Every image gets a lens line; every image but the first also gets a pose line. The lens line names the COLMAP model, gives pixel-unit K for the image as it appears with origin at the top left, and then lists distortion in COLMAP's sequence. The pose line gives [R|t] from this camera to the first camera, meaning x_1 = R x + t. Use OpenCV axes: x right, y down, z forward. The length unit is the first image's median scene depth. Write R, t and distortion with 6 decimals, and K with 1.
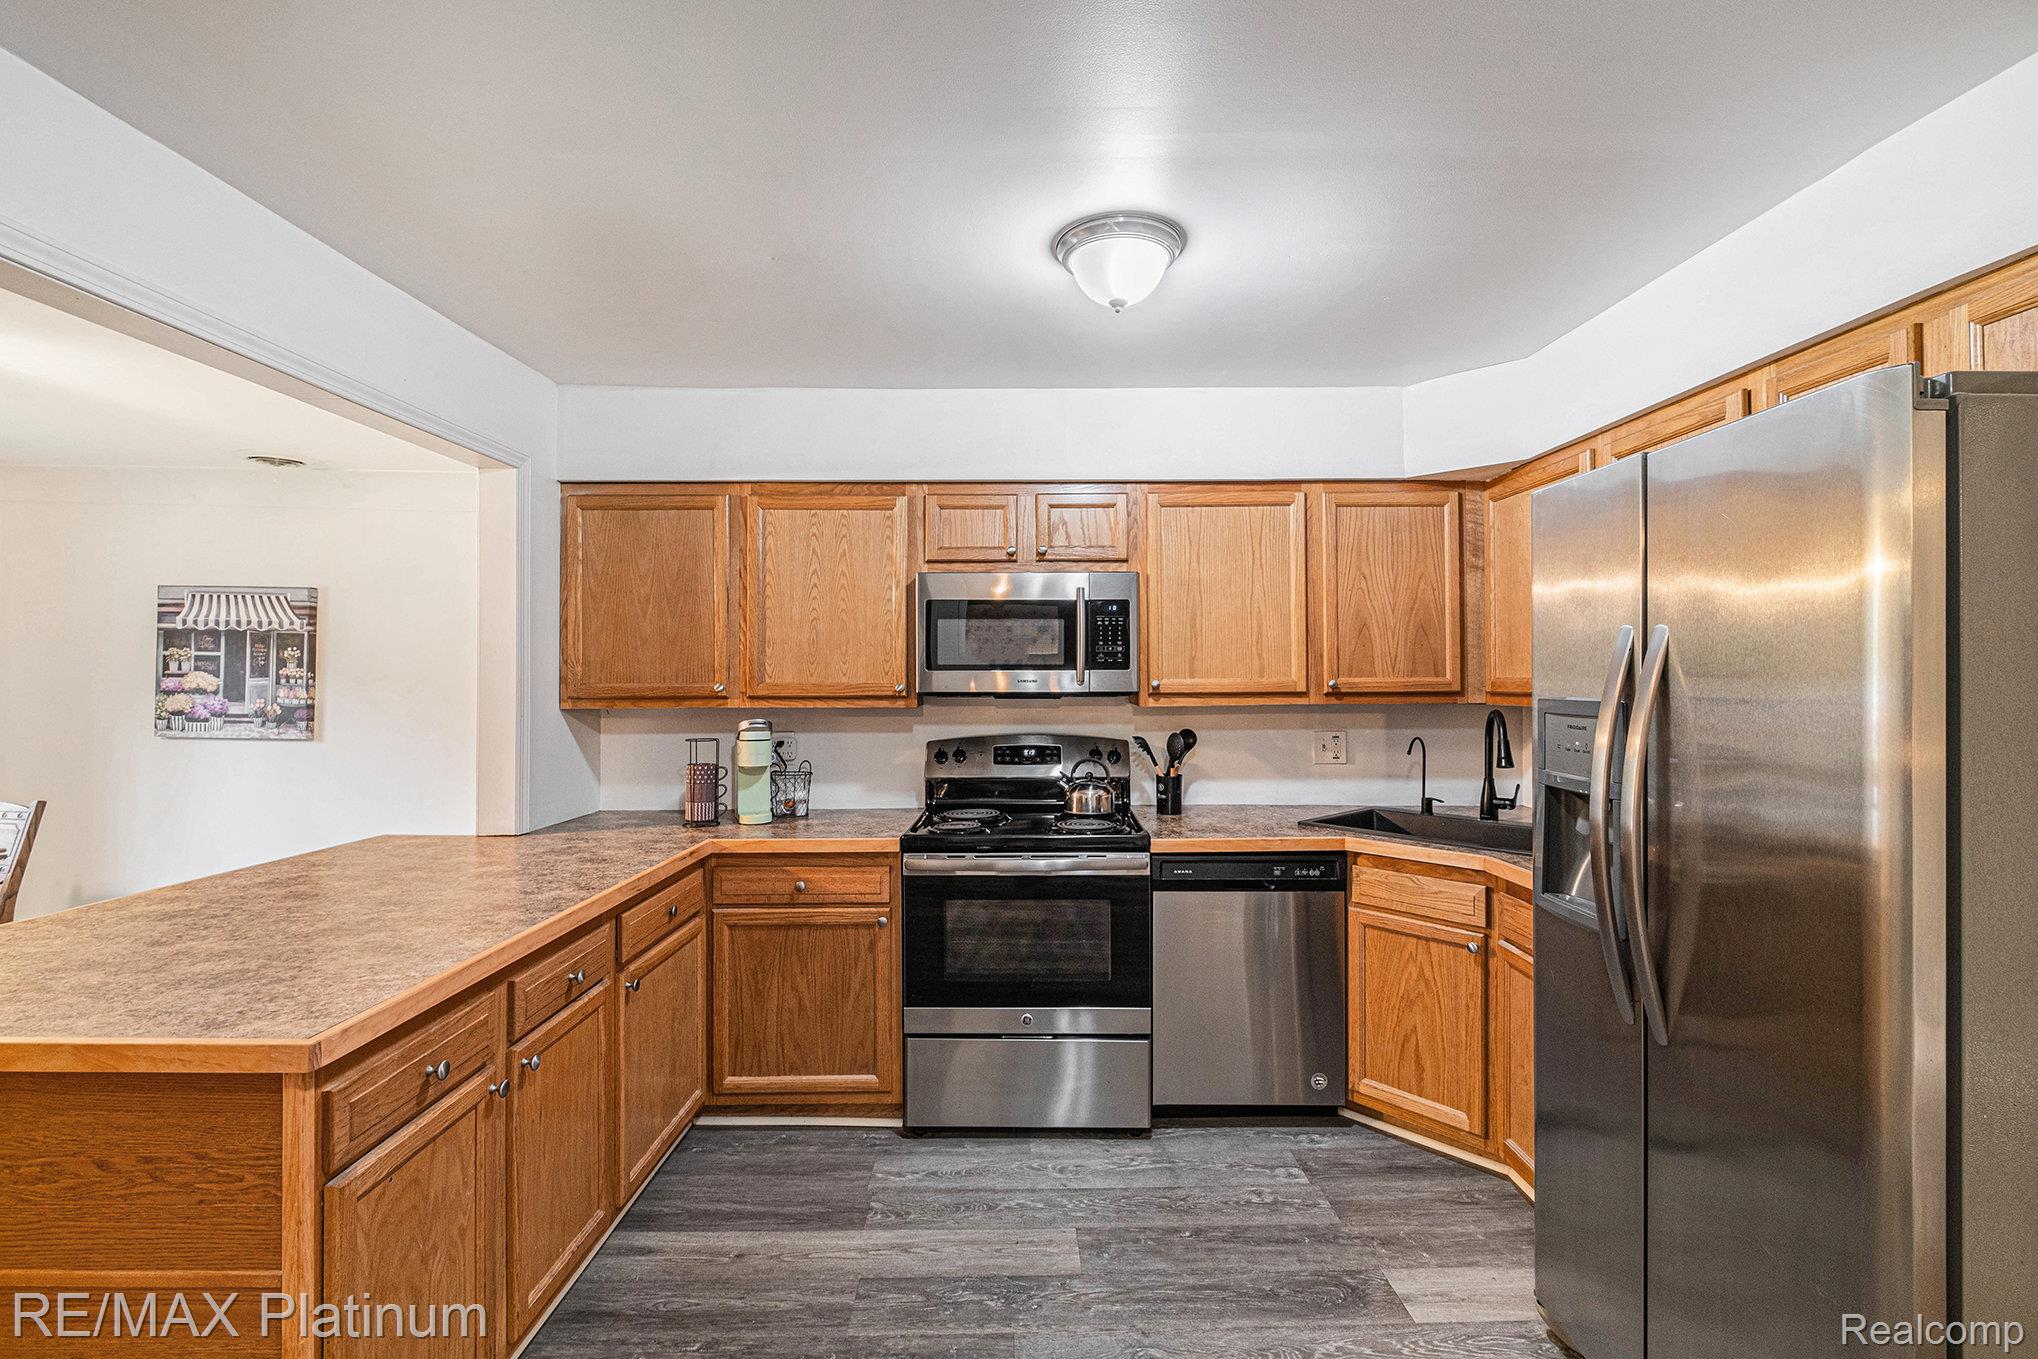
lens RADIAL K [[913.8, 0, 1012.5], [0, 913.8, 677.8], [0, 0, 1]] dist [0.001107, -0.002556]
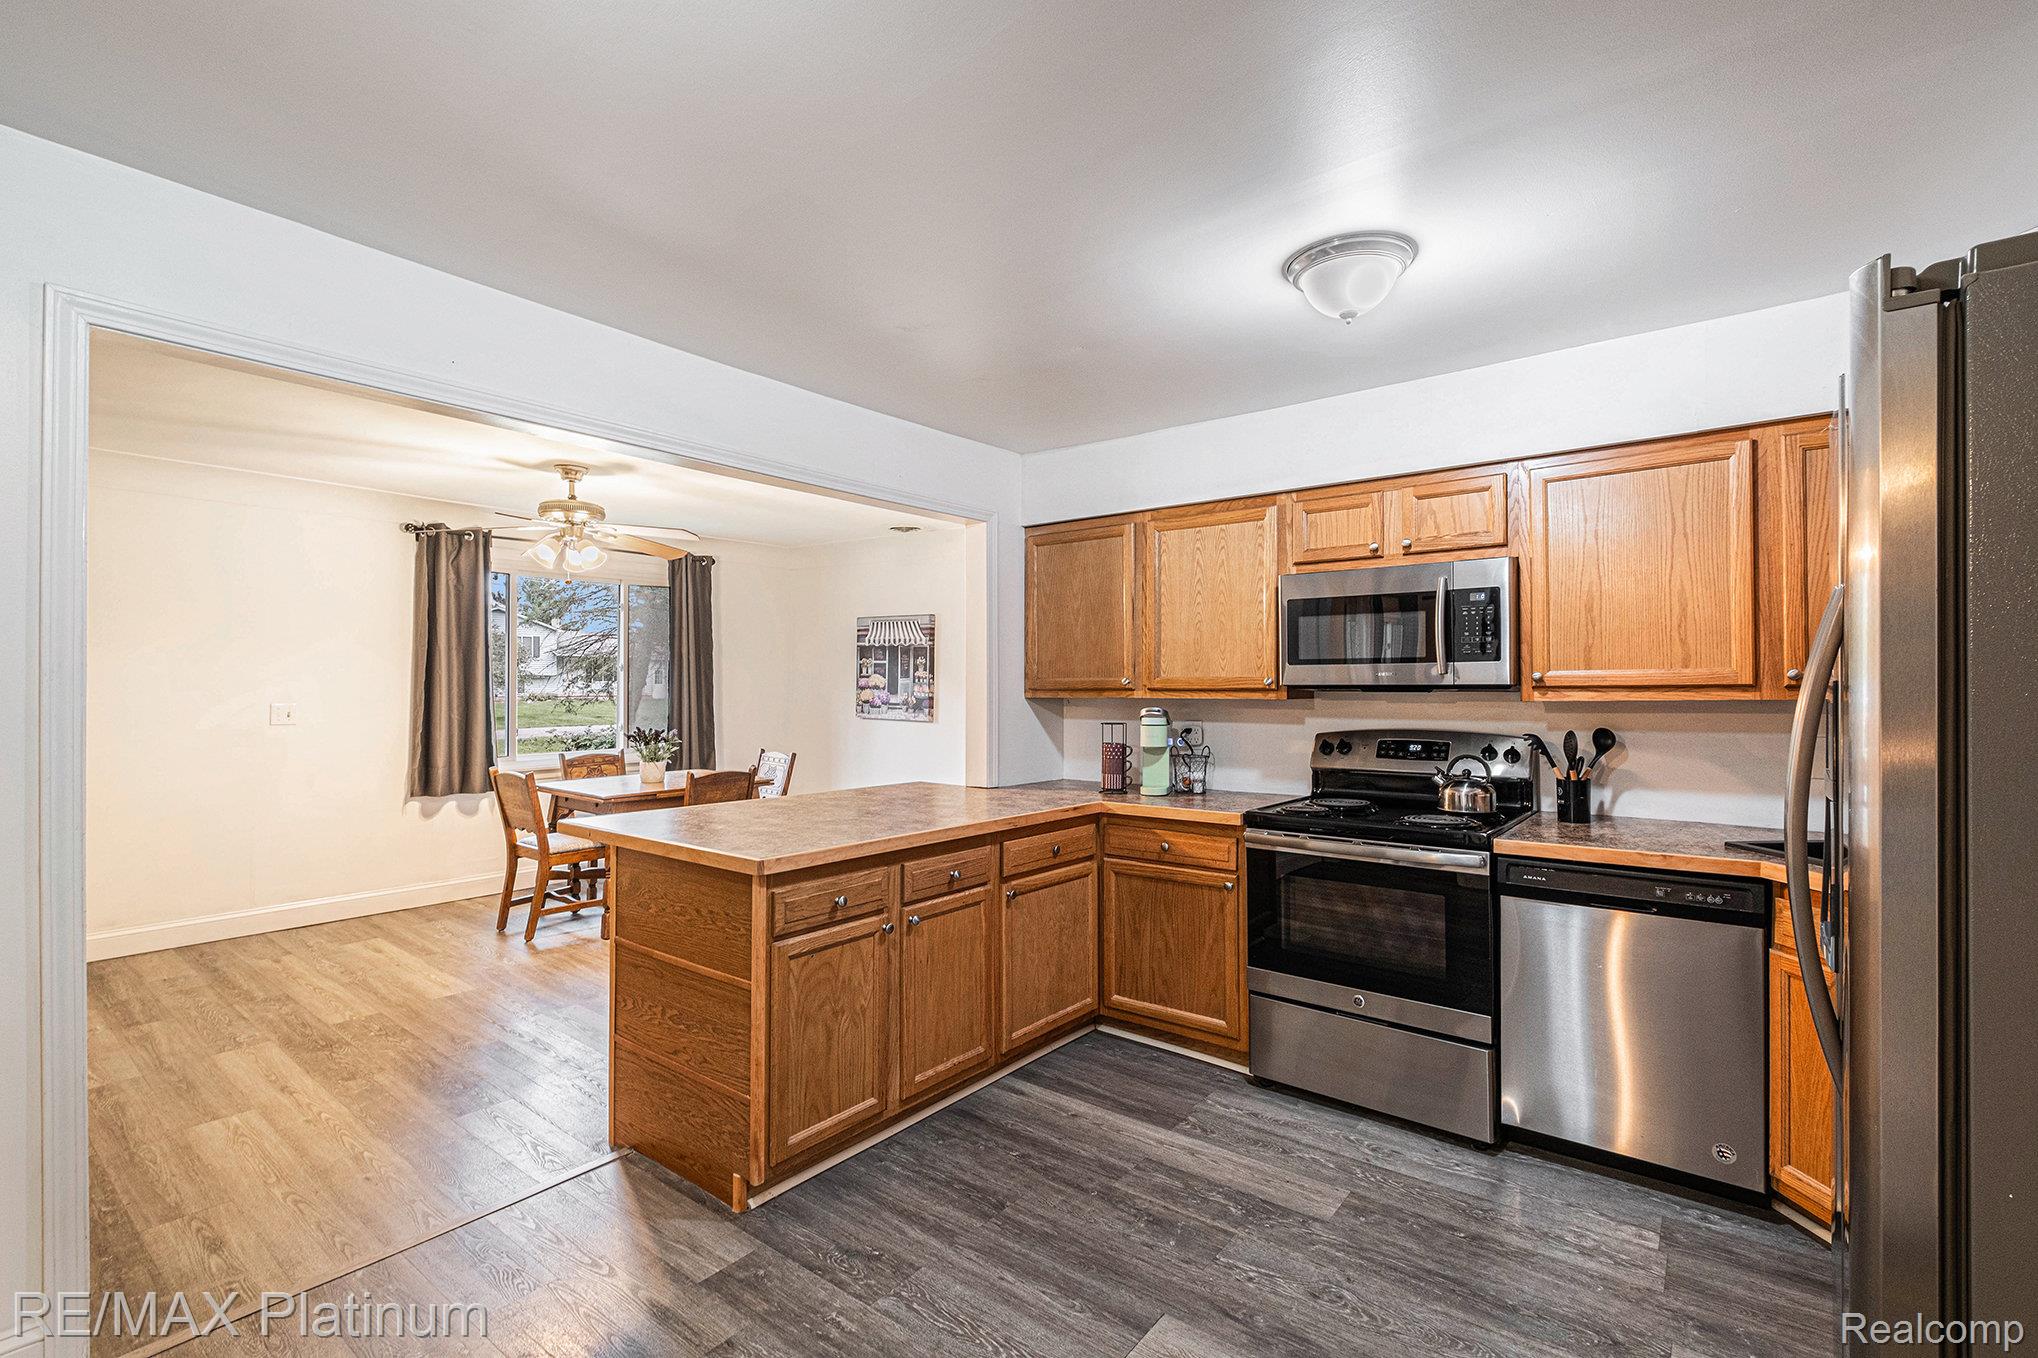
lens RADIAL K [[913.8, 0, 989.4], [0, 913.8, 679.1], [0, 0, 1]] dist [0.001107, -0.002556]
pose [[0.770689, -0.003169, -0.637204, 0.322060], [-0.001330, 0.999977, -0.006582, 0.016419], [0.637210, 0.005921, 0.770667, -0.058750]]
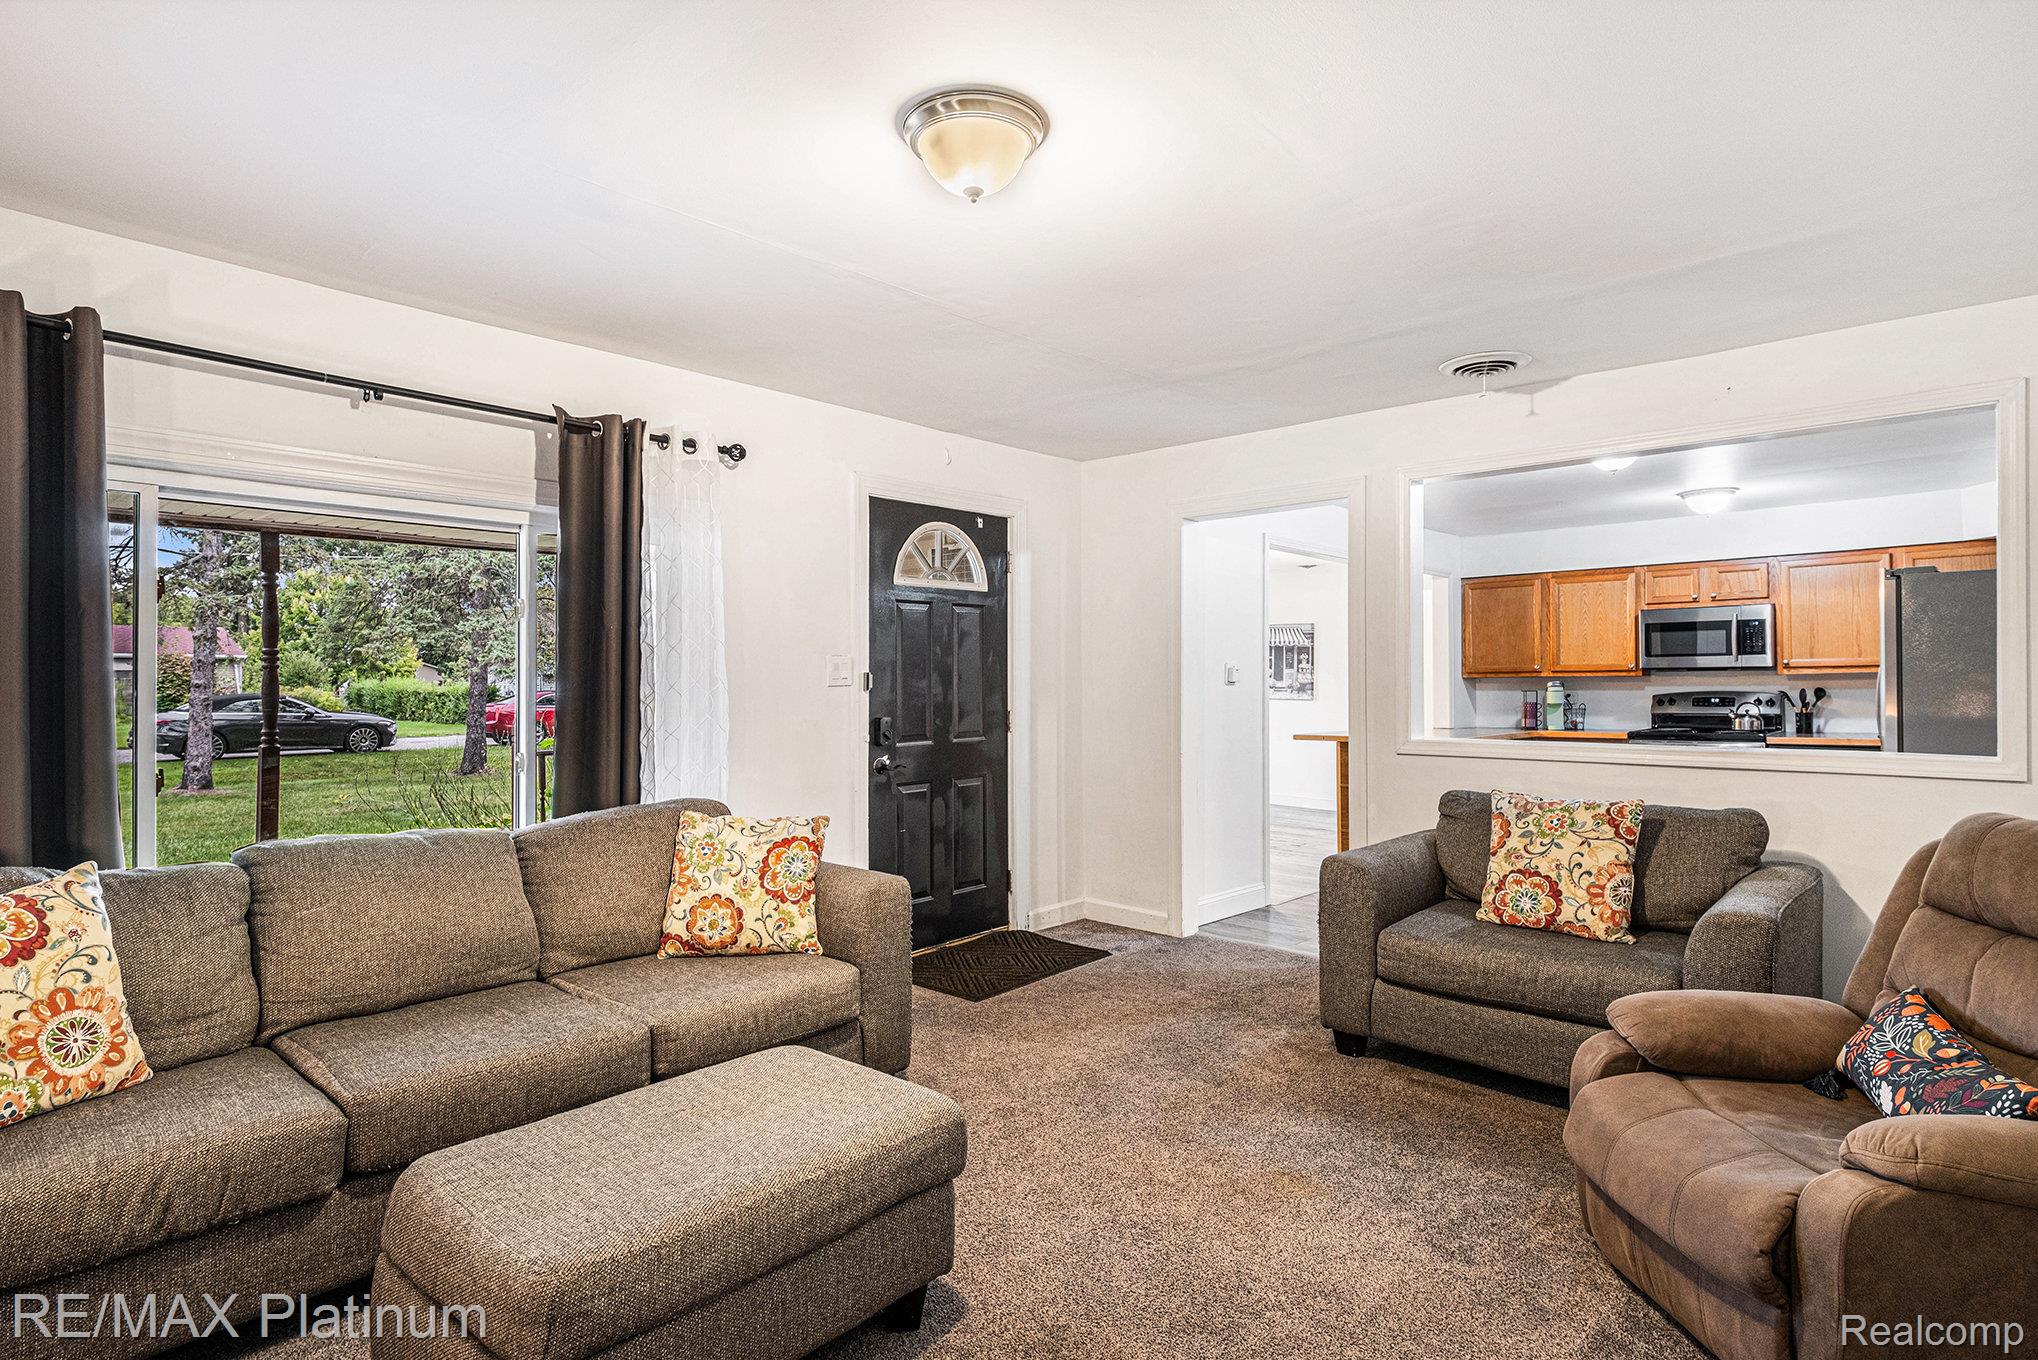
lens RADIAL K [[1017.4, 0, 1012.5], [0, 1017.4, 667.3], [0, 0, 1]] dist [0.000247, -0.001098]
pose [[0.723048, -0.012924, -0.690677, 0.460779], [0.002129, 0.999862, -0.016480, 0.049387], [0.690794, 0.010445, 0.722976, -1.655402]]
